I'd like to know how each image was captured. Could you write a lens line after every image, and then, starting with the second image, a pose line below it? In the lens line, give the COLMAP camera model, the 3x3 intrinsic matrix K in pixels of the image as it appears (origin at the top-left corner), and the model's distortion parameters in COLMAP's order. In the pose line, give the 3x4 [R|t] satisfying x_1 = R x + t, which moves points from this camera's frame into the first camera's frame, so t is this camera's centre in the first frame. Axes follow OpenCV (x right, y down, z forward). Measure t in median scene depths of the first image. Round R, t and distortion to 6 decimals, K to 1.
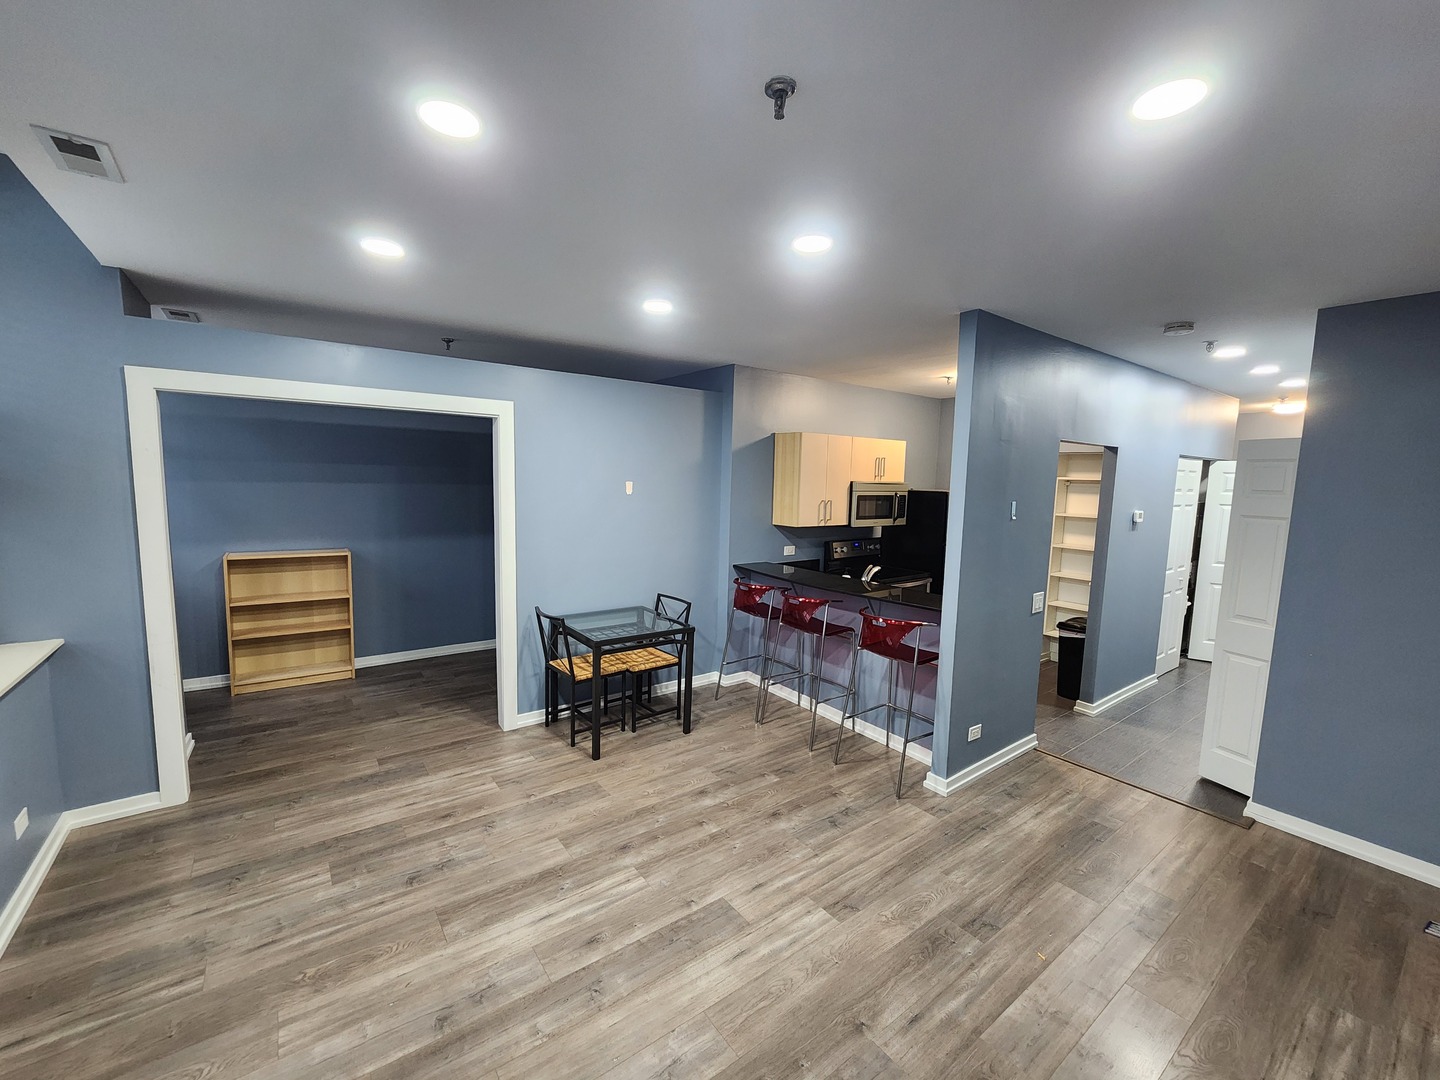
lens RADIAL K [[590.6, 0, 723.3], [0, 590.6, 539.9], [0, 0, 1]] dist [0.000423, 0.000249]
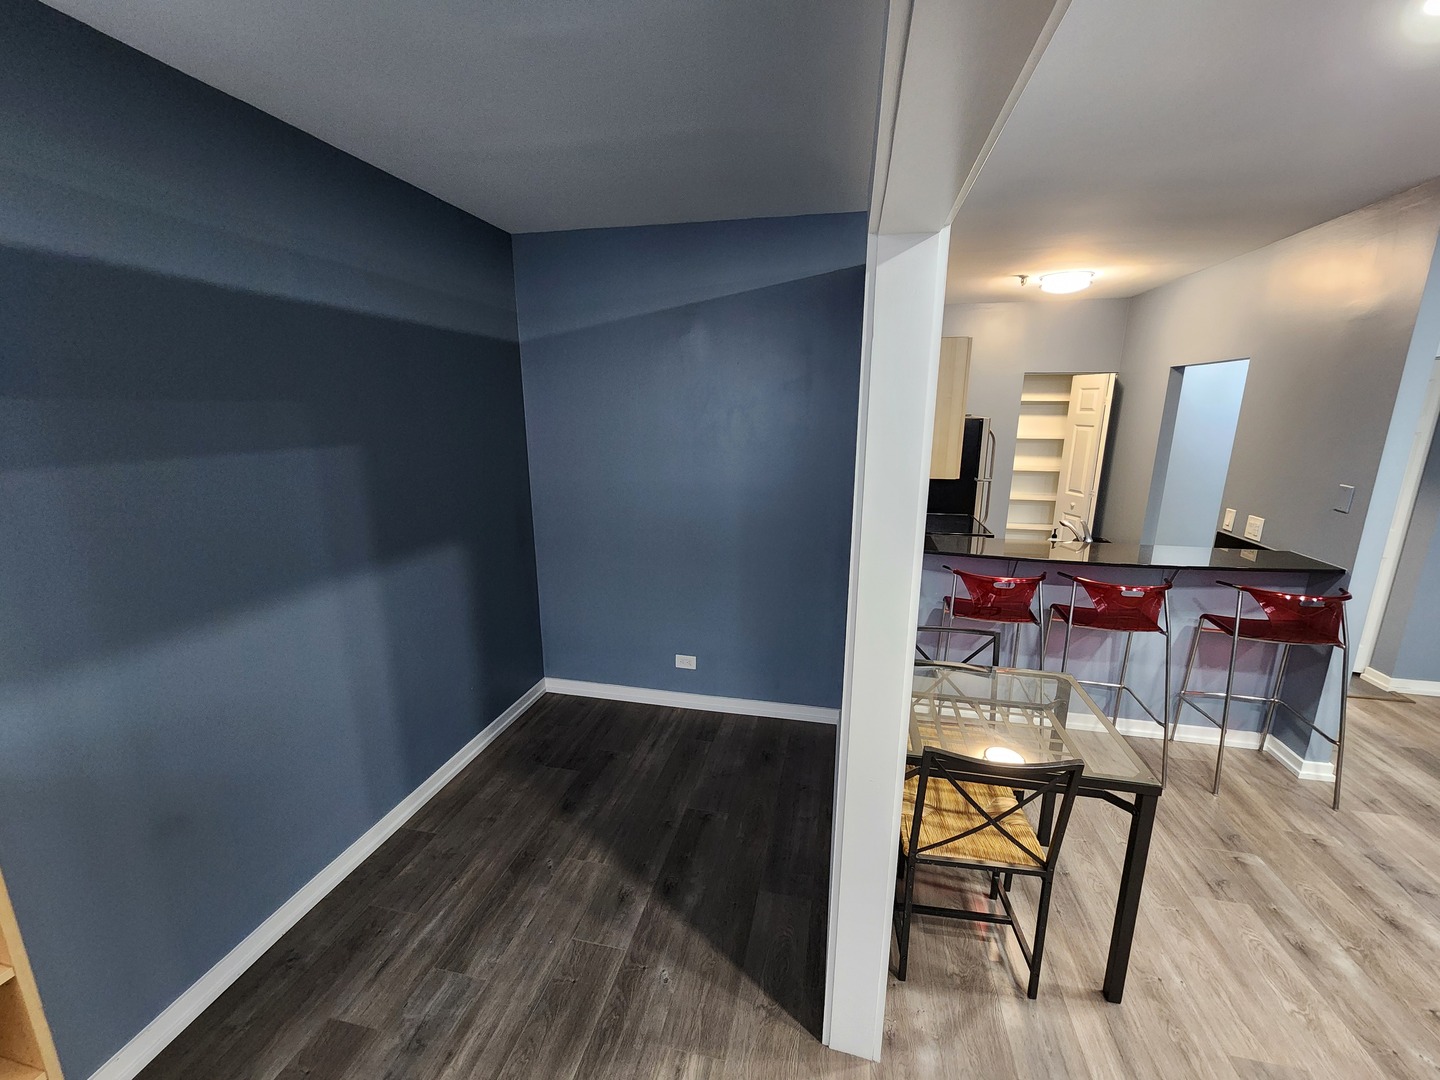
lens RADIAL K [[590.6, 0, 716.5], [0, 590.6, 544.7], [0, 0, 1]] dist [0.000423, 0.000249]
pose [[0.759255, -0.187241, 0.623275, -0.983931], [0.097924, 0.979682, 0.175024, -0.187273], [-0.643383, -0.071854, 0.762164, 1.170641]]
